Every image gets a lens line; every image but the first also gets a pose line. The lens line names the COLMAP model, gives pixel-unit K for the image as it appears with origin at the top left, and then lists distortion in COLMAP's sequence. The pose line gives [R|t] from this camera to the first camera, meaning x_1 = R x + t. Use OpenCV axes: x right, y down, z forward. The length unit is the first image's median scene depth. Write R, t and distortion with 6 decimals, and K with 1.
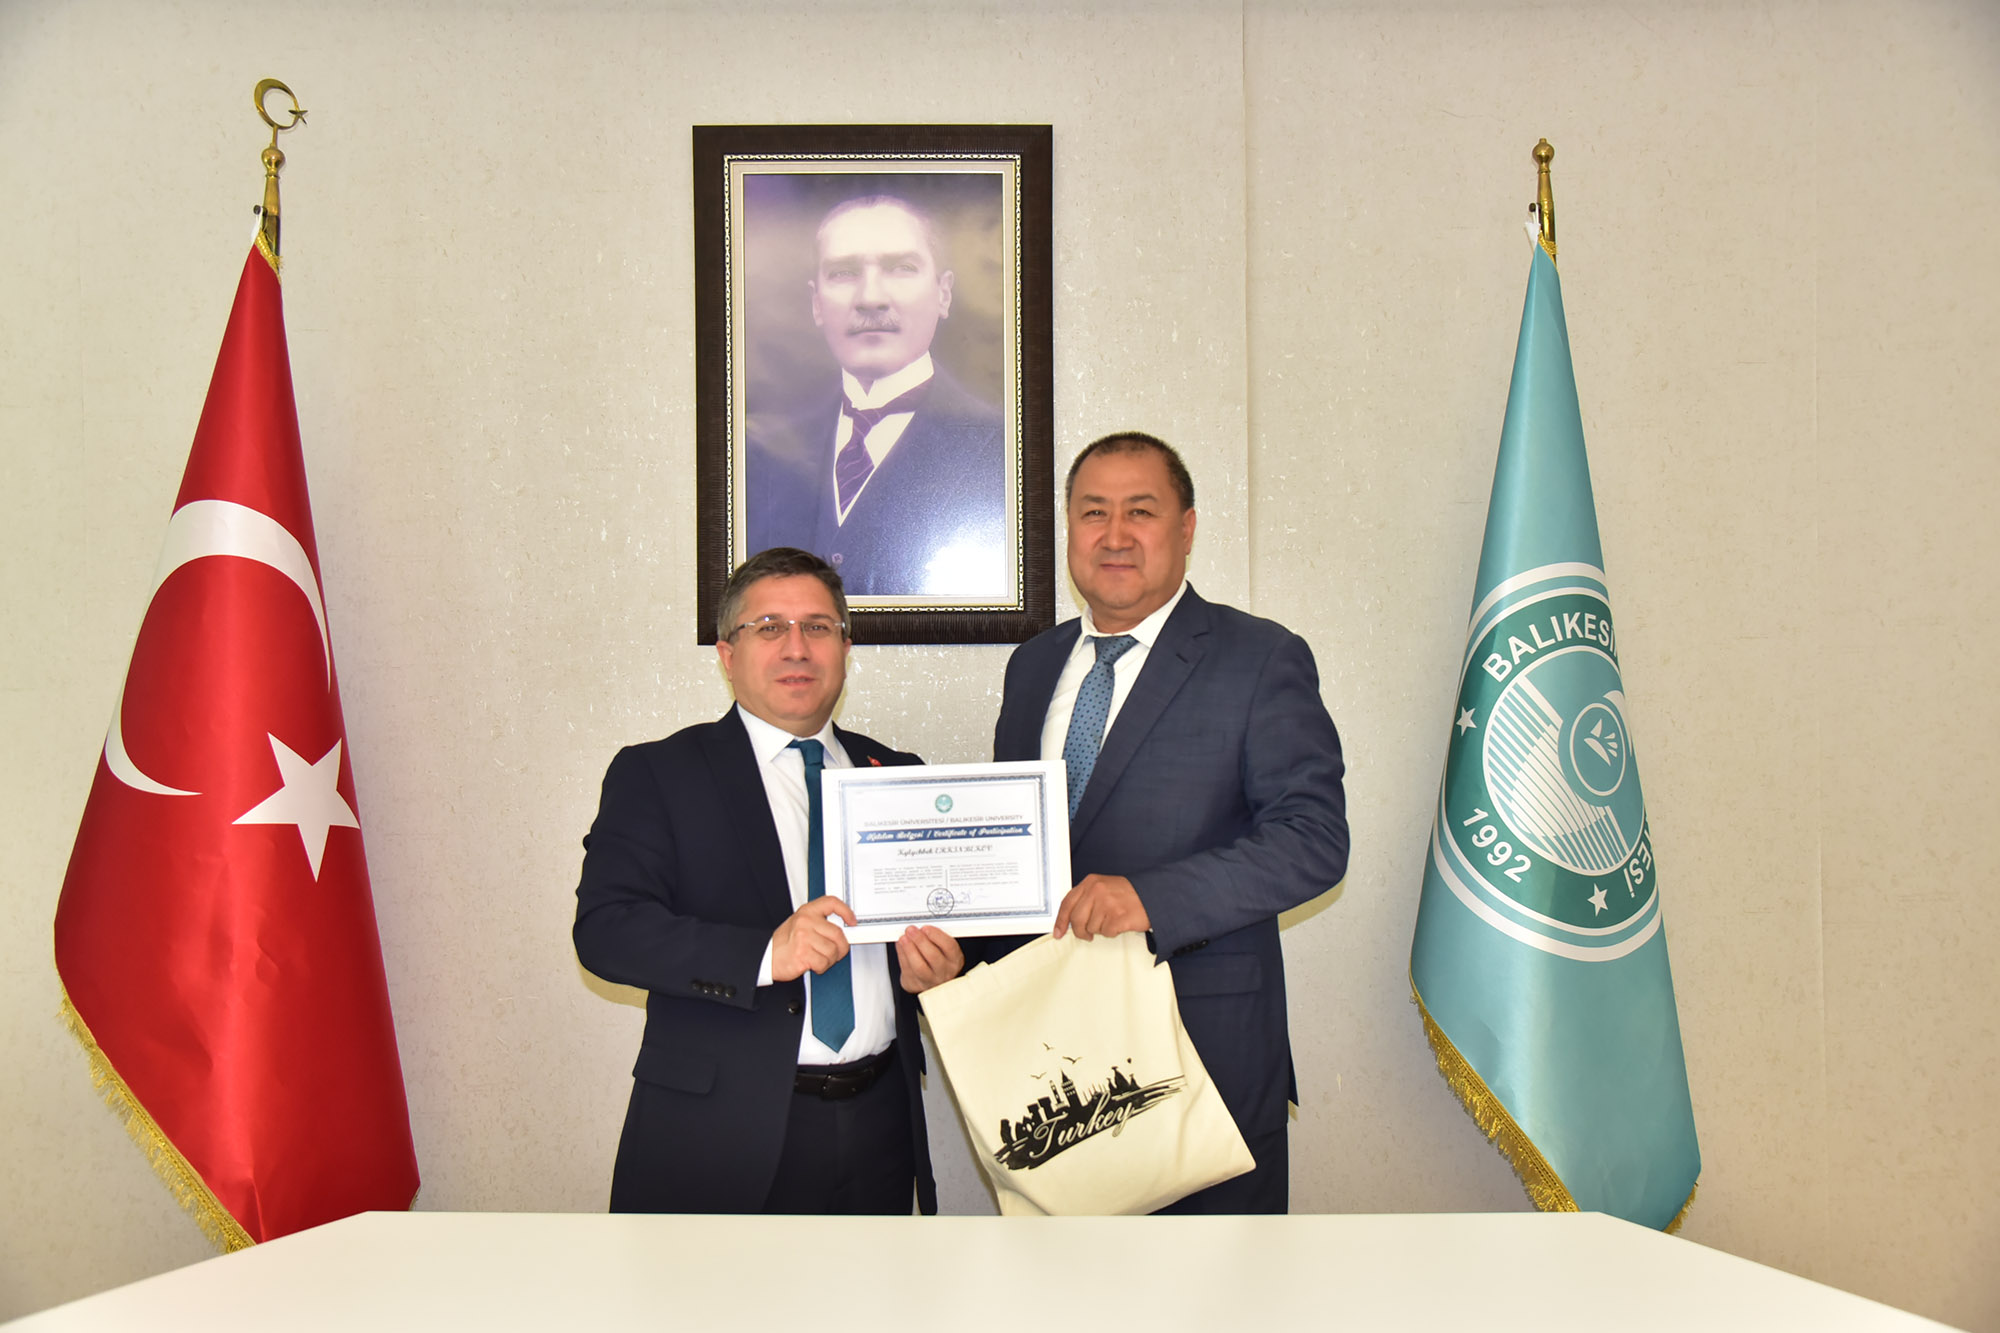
lens RADIAL K [[1976.8, 0, 998.9], [0, 1976.8, 687.9], [0, 0, 1]] dist [0.012847, 0.205704]
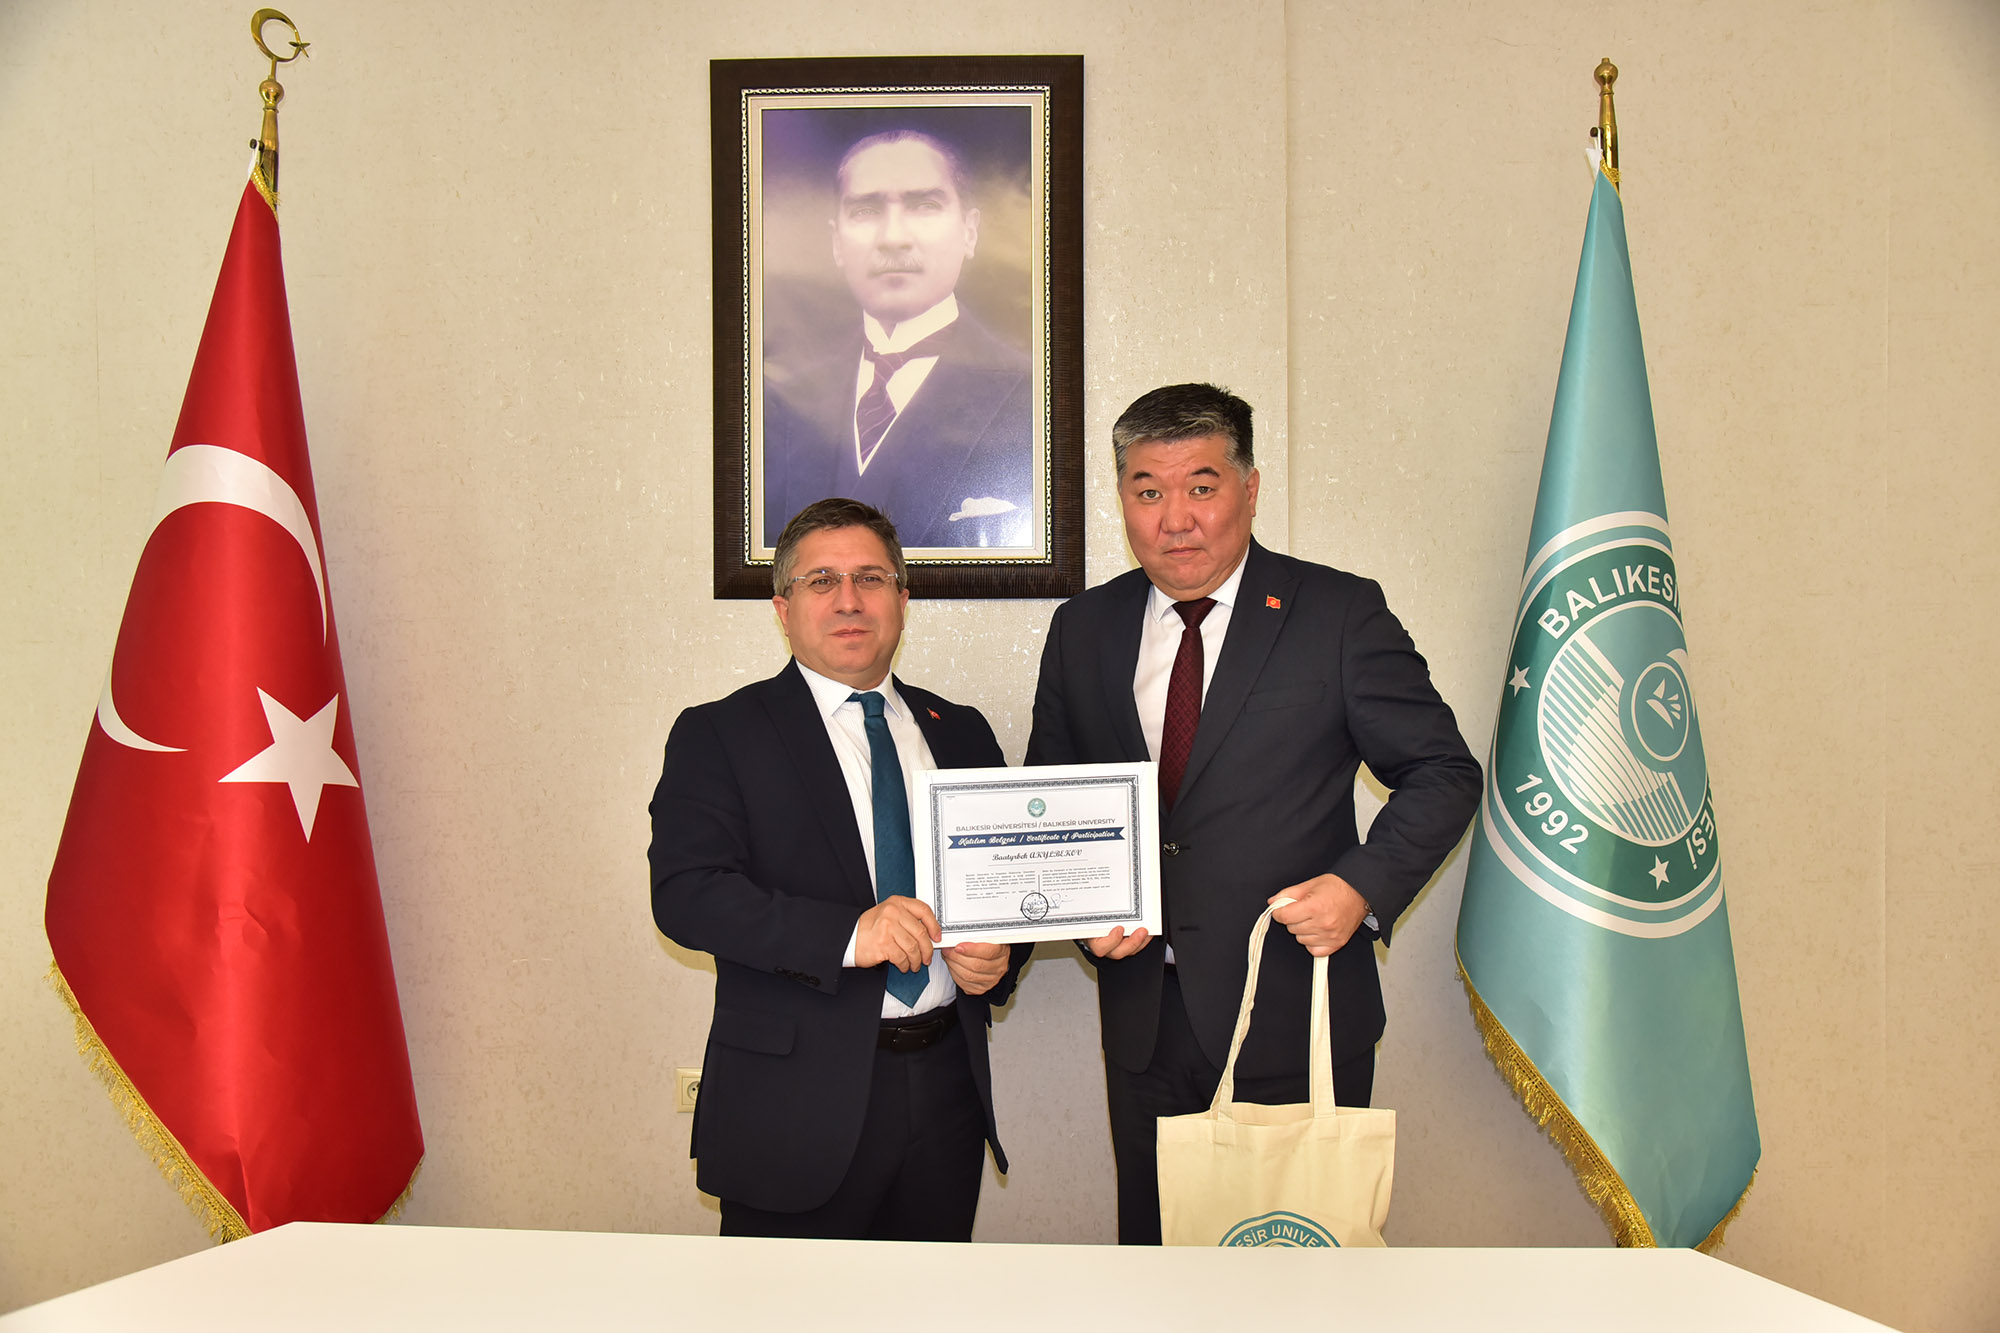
lens RADIAL K [[1743.0, 0, 998.9], [0, 1743.0, 687.7], [0, 0, 1]] dist [-0.038164, 0.126790]
pose [[0.999313, 0.004575, -0.036781, 0.018740], [-0.003780, 0.999758, 0.021676, 0.002906], [0.036871, -0.021523, 0.999088, 0.156819]]
